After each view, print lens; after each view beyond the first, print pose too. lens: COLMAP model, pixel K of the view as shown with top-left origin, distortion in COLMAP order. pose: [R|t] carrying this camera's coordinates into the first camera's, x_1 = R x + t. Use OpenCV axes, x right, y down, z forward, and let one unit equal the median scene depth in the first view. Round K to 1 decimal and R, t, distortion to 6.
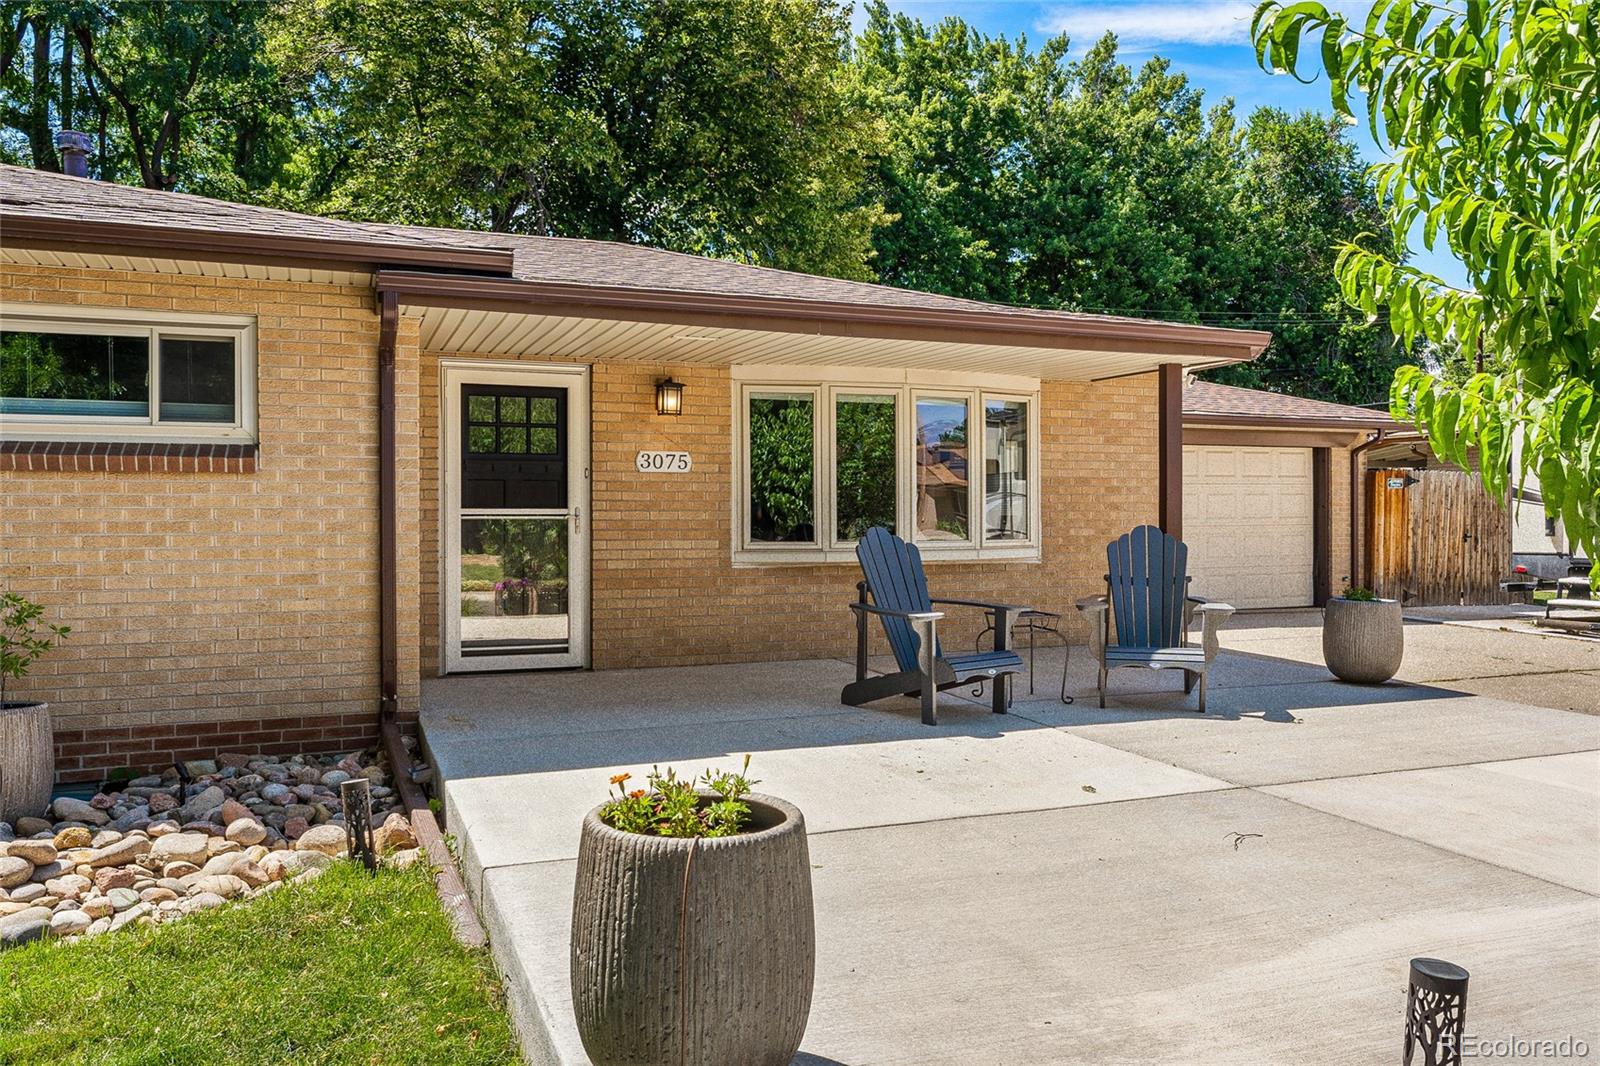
lens RADIAL K [[1187.0, 0, 800.9], [0, 1187.0, 513.8], [0, 0, 1]] dist [0.030174, -0.056458]
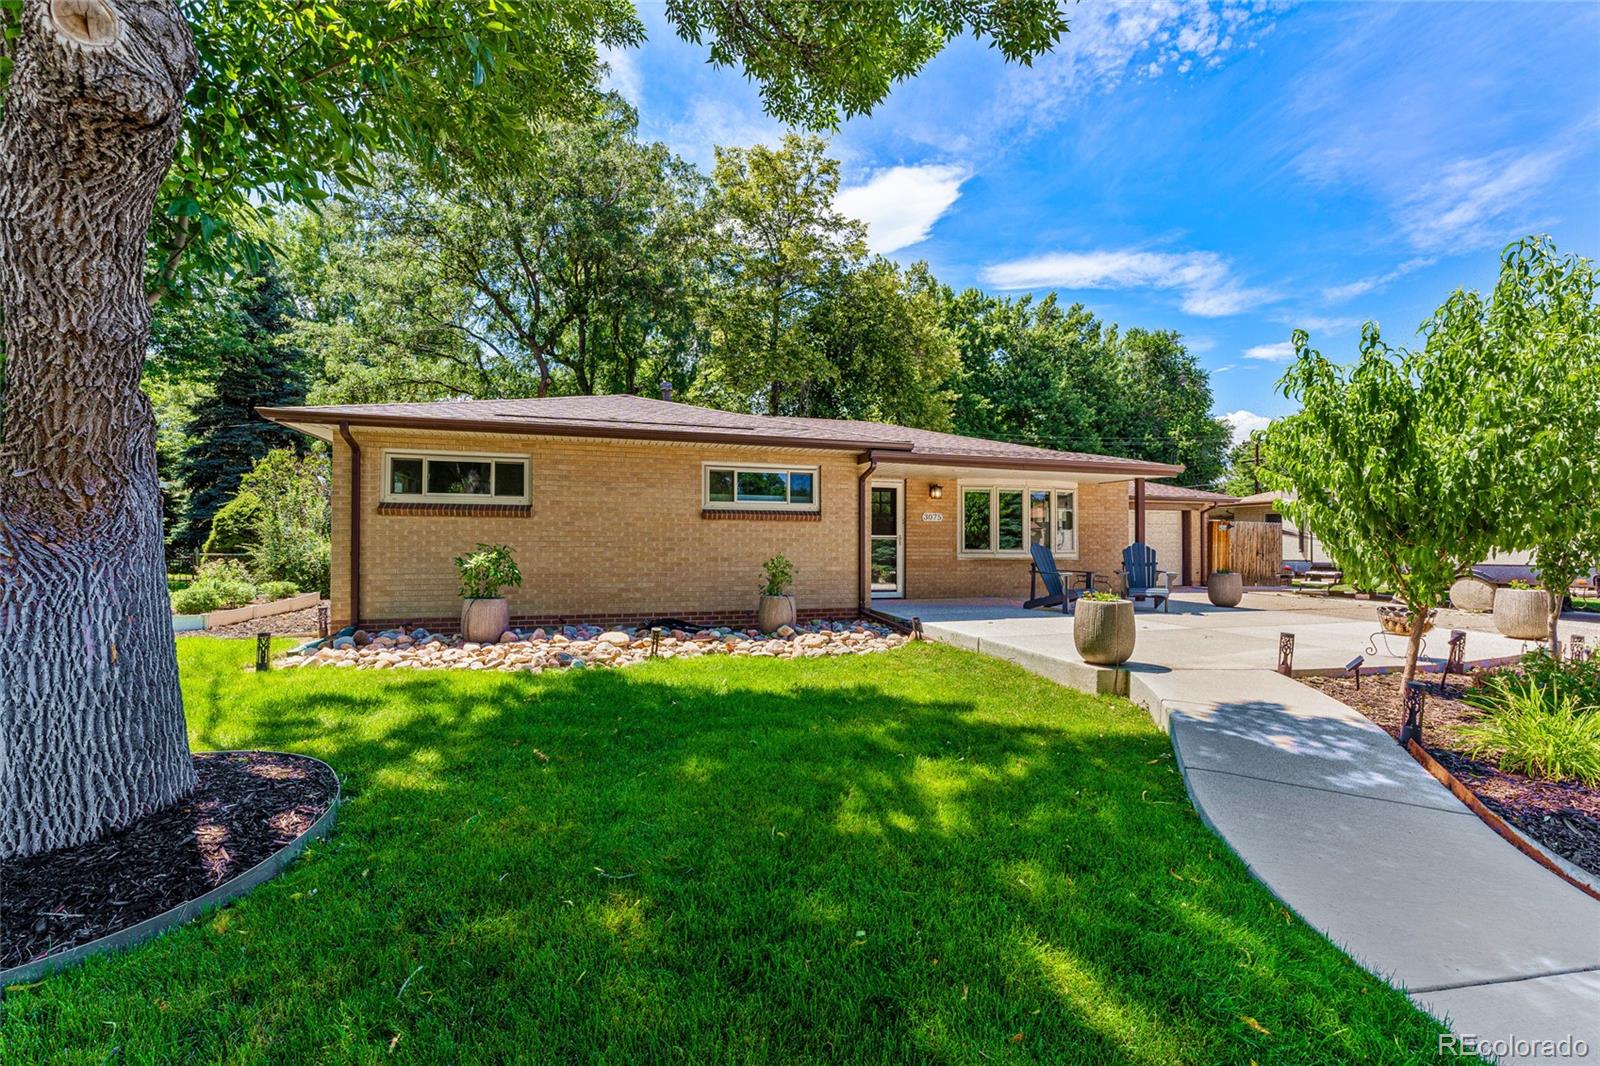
lens RADIAL K [[663.7, 0, 800.0], [0, 663.7, 533.0], [0, 0, 1]] dist [-0.004705, -0.000356]
pose [[0.996688, 0.003932, -0.081223, -0.131524], [-0.005378, 0.999831, -0.017594, 0.007550], [0.081140, 0.017973, 0.996541, -0.197851]]
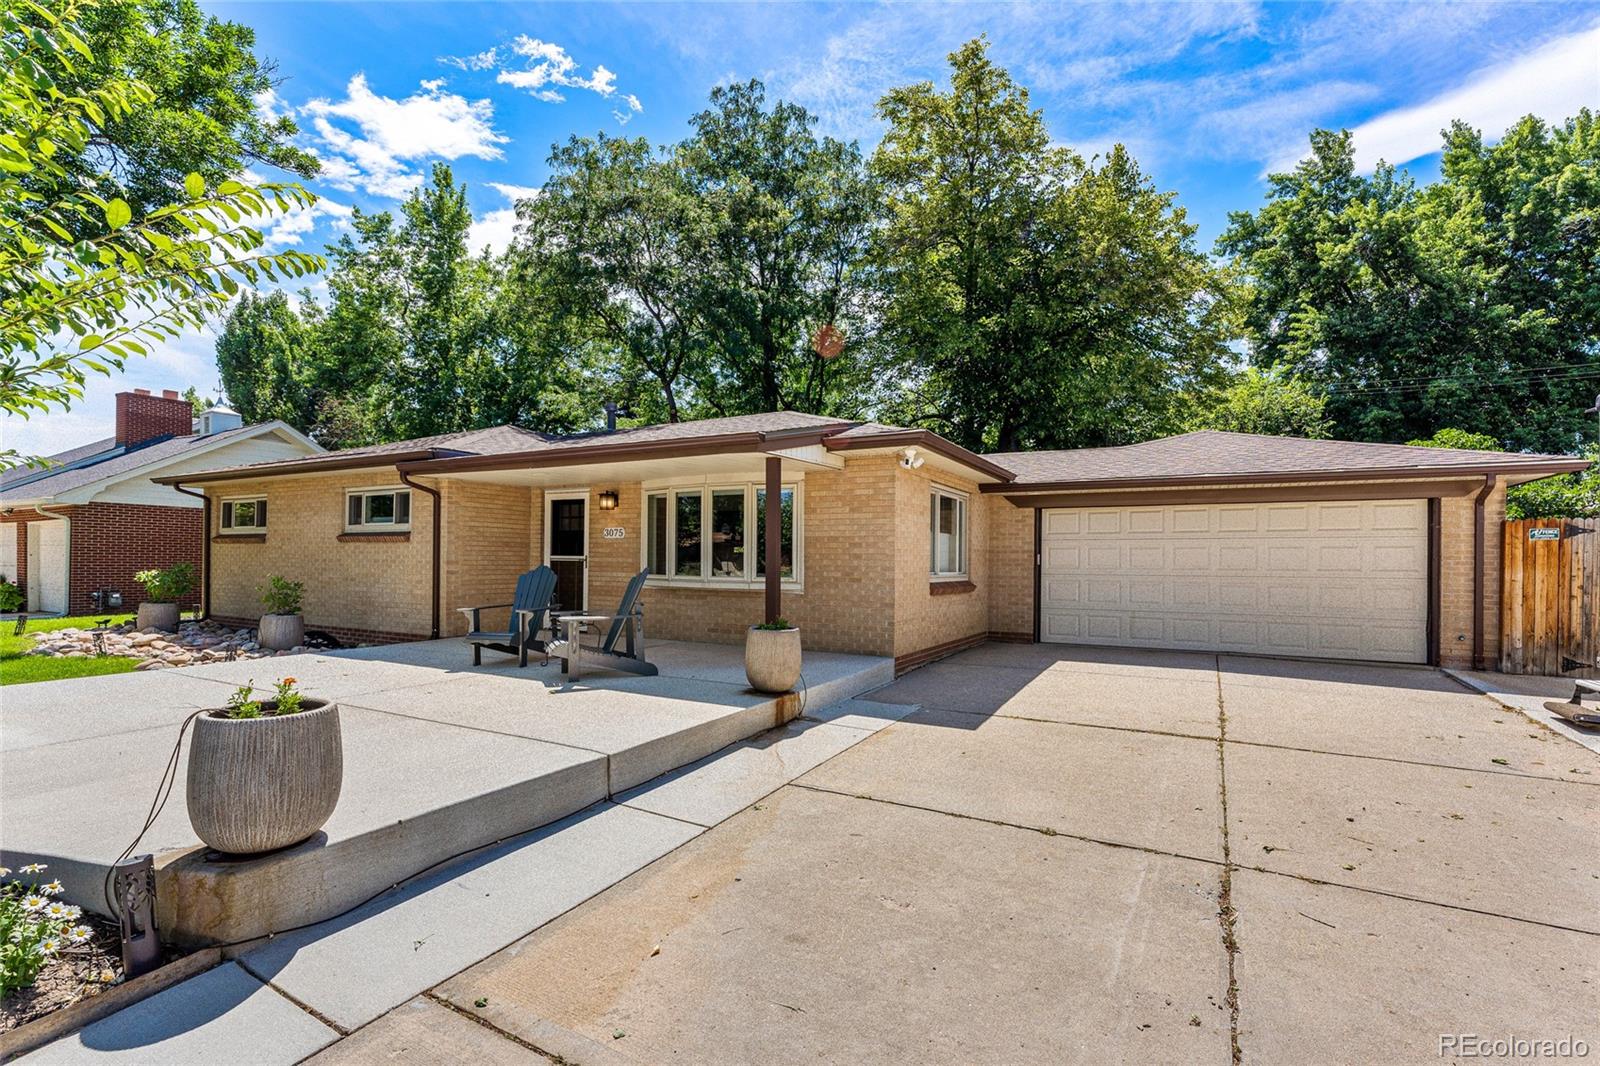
lens RADIAL K [[716.0, 0, 850.5], [0, 716.0, 560.8], [0, 0, 1]] dist [-0.003993, -0.000369]
pose [[0.657781, 0.007333, -0.753174, 0.490515], [-0.010562, 0.999944, 0.000512, -0.000825], [0.753135, 0.007618, 0.657821, 0.238446]]
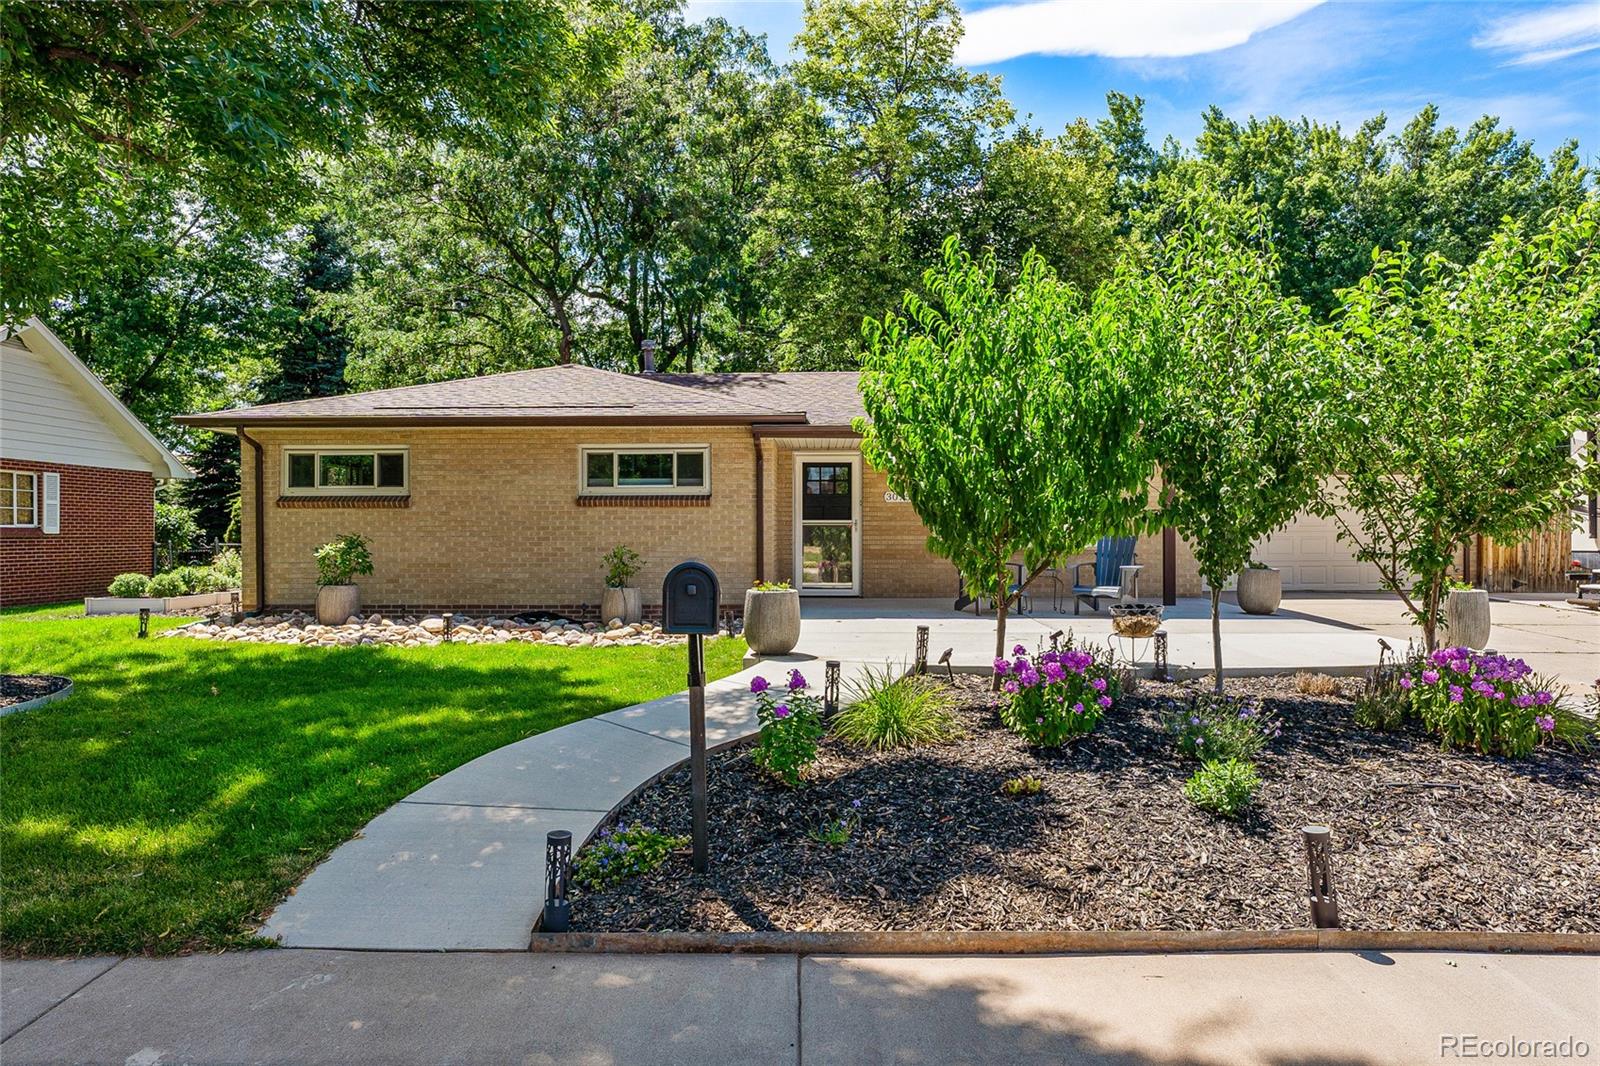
lens RADIAL K [[999.8, 0, 800.0], [0, 999.8, 533.0], [0, 0, 1]] dist [0.006060, -0.001396]
pose [[0.920621, 0.000785, -0.390456, 0.186025], [0.001612, 0.999982, 0.005812, 0.003548], [0.390453, -0.005980, 0.920603, -0.299062]]
